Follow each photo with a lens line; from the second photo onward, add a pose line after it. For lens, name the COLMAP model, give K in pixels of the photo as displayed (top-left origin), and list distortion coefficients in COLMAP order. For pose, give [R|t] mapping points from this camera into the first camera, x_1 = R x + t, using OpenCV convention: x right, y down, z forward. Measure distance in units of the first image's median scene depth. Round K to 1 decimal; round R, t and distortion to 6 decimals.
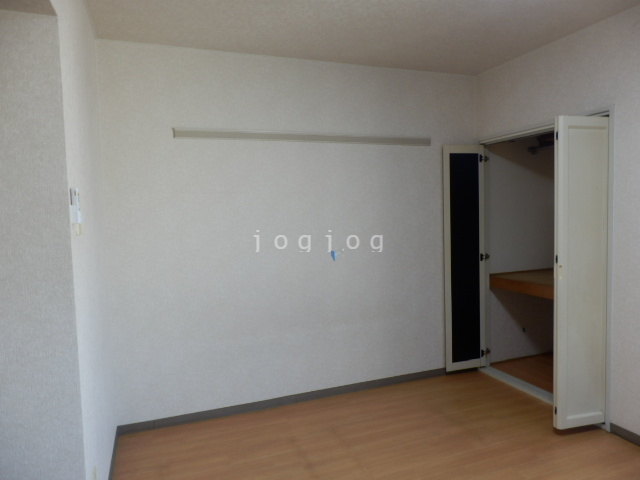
lens RADIAL K [[448.4, 0, 324.3], [0, 448.4, 238.9], [0, 0, 1]] dist [0.004426, -0.003893]
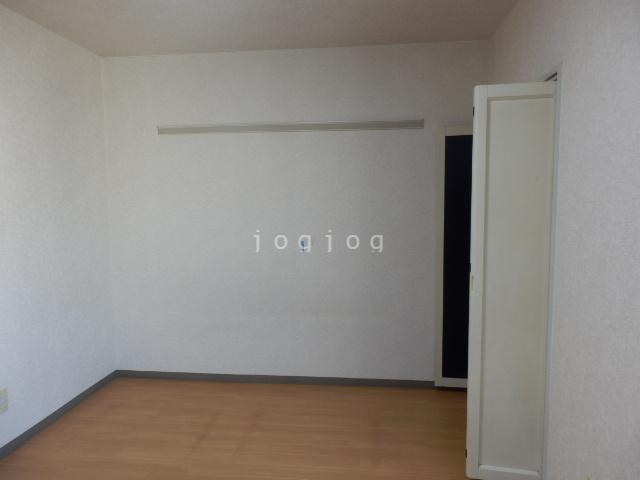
lens RADIAL K [[448.4, 0, 324.1], [0, 448.4, 239.7], [0, 0, 1]] dist [0.004426, -0.003893]
pose [[0.888452, 0.061021, -0.454896, 0.537663], [-0.045683, 0.997958, 0.044645, -0.023436], [0.456691, -0.018884, 0.889425, 0.143311]]
